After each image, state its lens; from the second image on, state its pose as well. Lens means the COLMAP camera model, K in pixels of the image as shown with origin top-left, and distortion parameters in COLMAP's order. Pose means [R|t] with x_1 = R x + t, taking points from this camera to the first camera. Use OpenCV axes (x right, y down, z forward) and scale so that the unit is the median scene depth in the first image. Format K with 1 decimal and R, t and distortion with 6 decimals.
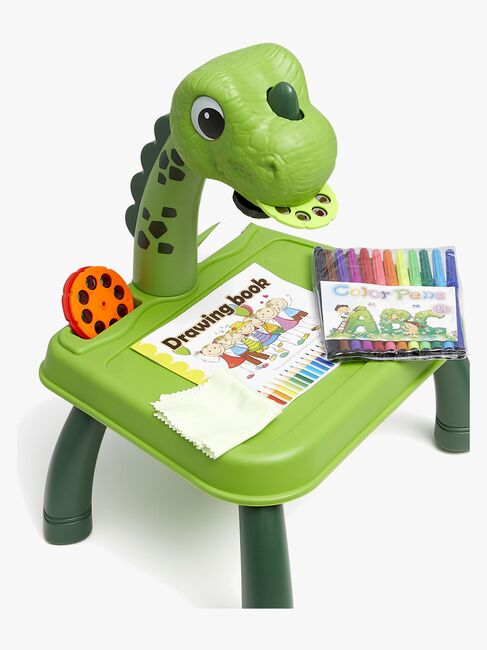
lens RADIAL K [[965.3, 0, 247.3], [0, 965.3, 321.8], [0, 0, 1]] dist [0.062993, 0.000000]
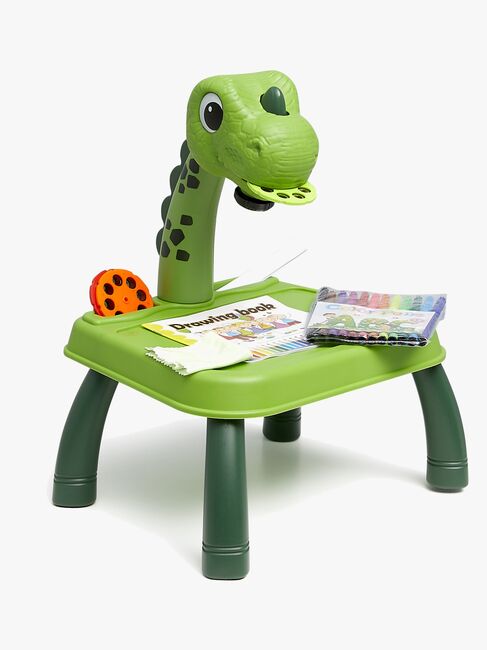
lens RADIAL K [[965.3, 0, 240.0], [0, 965.3, 326.4], [0, 0, 1]] dist [0.062993, 0.000000]
pose [[0.993030, 0.069757, -0.094997, 0.108473], [-0.086168, 0.979629, -0.181388, 0.229287], [0.080409, 0.188310, 0.978812, -0.132054]]
